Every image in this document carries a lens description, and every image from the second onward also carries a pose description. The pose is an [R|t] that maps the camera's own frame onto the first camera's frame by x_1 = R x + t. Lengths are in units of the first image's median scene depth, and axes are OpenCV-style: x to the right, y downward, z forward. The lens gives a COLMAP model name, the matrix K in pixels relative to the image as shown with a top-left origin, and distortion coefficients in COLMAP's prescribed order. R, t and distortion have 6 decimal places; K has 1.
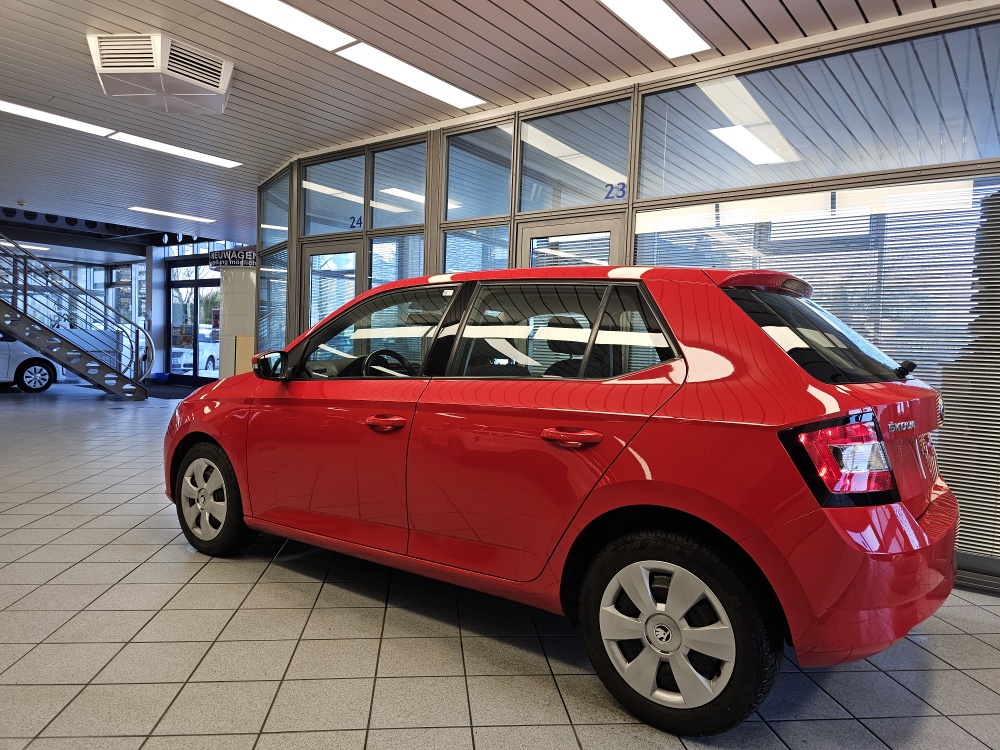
lens RADIAL K [[661.3, 0, 500.2], [0, 661.3, 378.6], [0, 0, 1]] dist [0.042038, -0.043679]
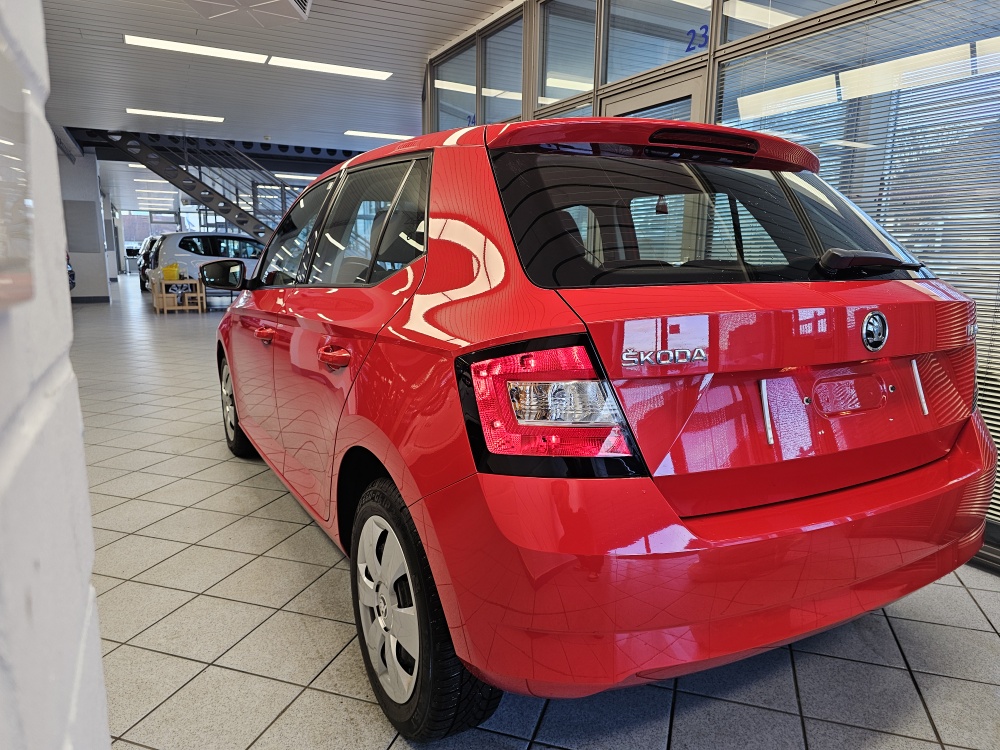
lens RADIAL K [[668.6, 0, 515.4], [0, 668.6, 383.1], [0, 0, 1]] dist [-0.004132, 0.000544]
pose [[0.915105, 0.051721, -0.399885, 0.279628], [0.001305, 0.991354, 0.131206, 0.007967], [0.403214, -0.120589, 0.907126, 0.156489]]
